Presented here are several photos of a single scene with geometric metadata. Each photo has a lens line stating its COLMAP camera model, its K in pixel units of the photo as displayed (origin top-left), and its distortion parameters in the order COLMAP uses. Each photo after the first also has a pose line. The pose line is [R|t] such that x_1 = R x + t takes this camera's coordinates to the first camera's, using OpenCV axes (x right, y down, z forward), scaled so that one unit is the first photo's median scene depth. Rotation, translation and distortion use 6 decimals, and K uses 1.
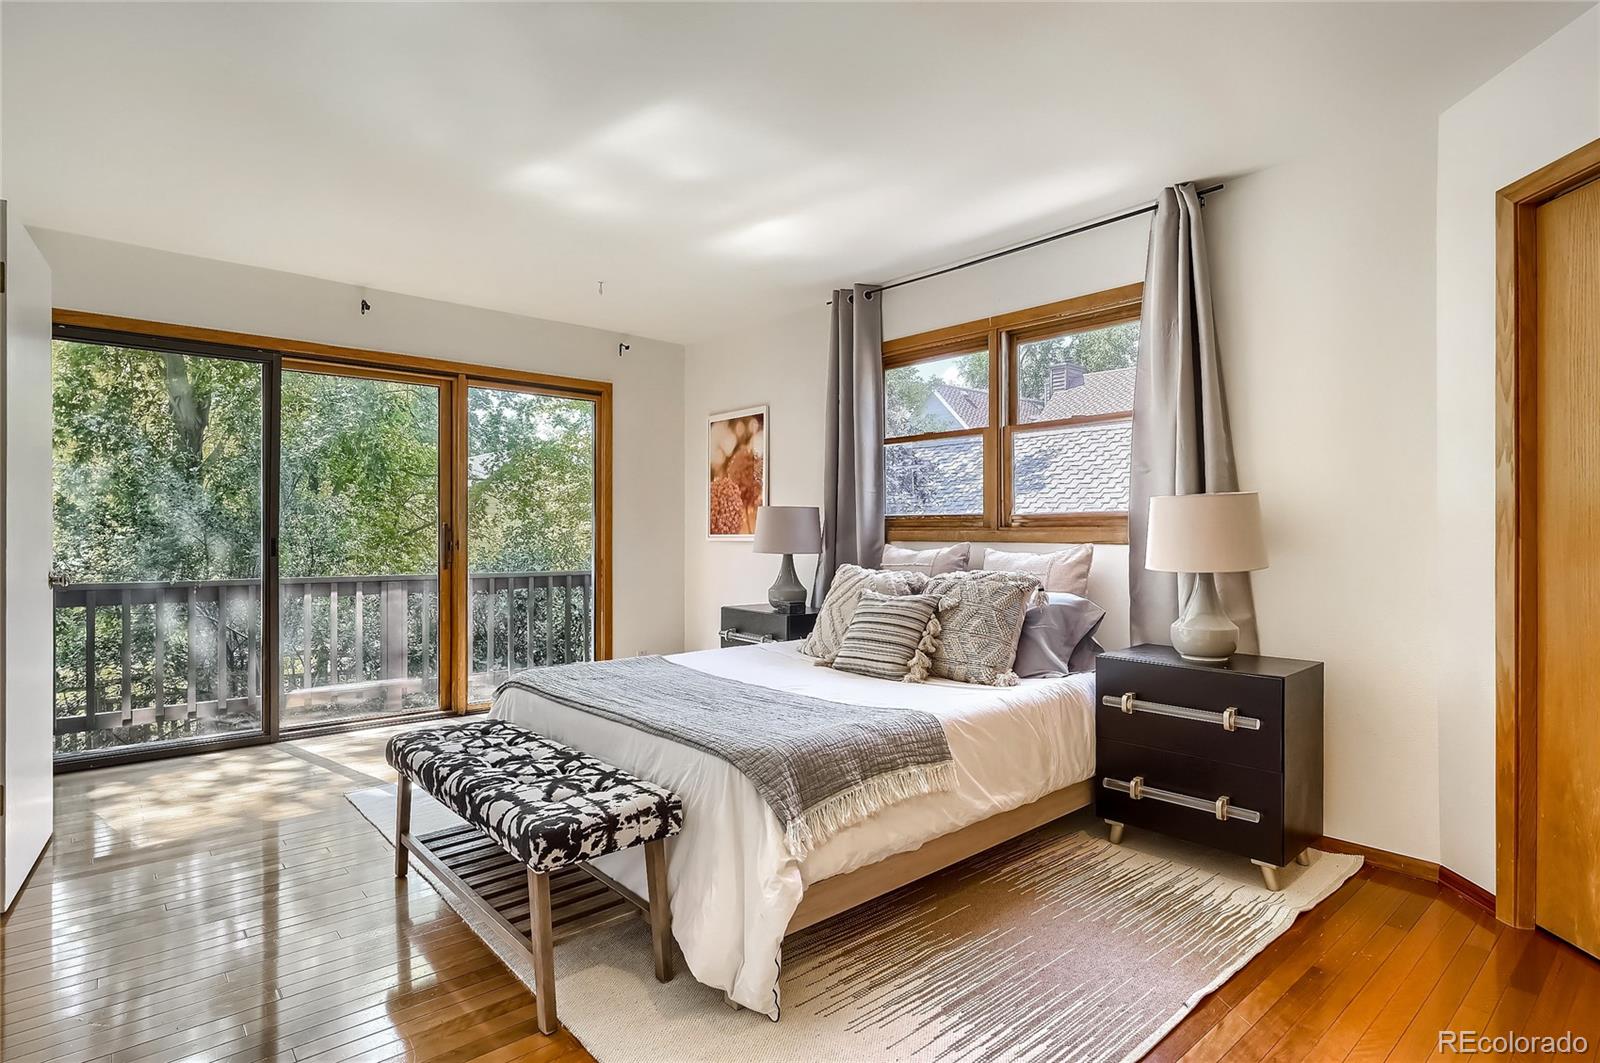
lens RADIAL K [[821.1, 0, 801.8], [0, 821.1, 536.5], [0, 0, 1]] dist [-0.006892, 0.003564]
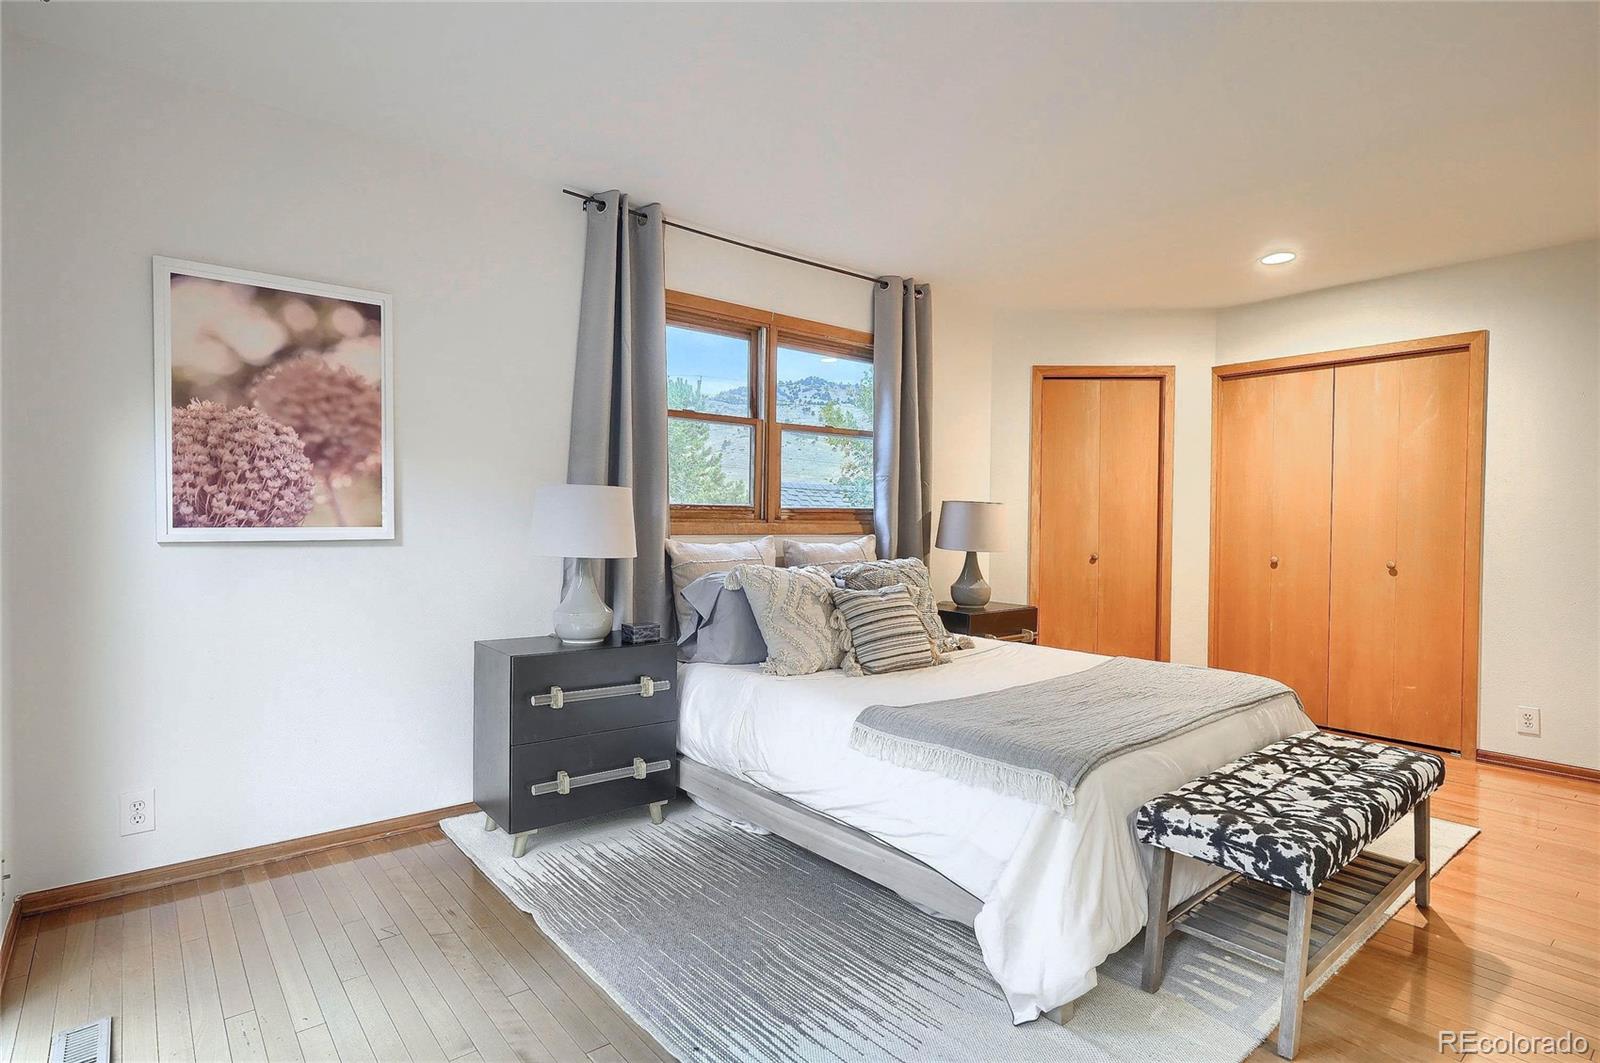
lens RADIAL K [[821.1, 0, 789.7], [0, 821.1, 516.8], [0, 0, 1]] dist [-0.006892, 0.003564]
pose [[0.019624, 0.000978, 0.999807, -0.590203], [-0.004969, 0.999987, -0.000881, -0.010441], [-0.999795, -0.004951, 0.019628, 0.718003]]
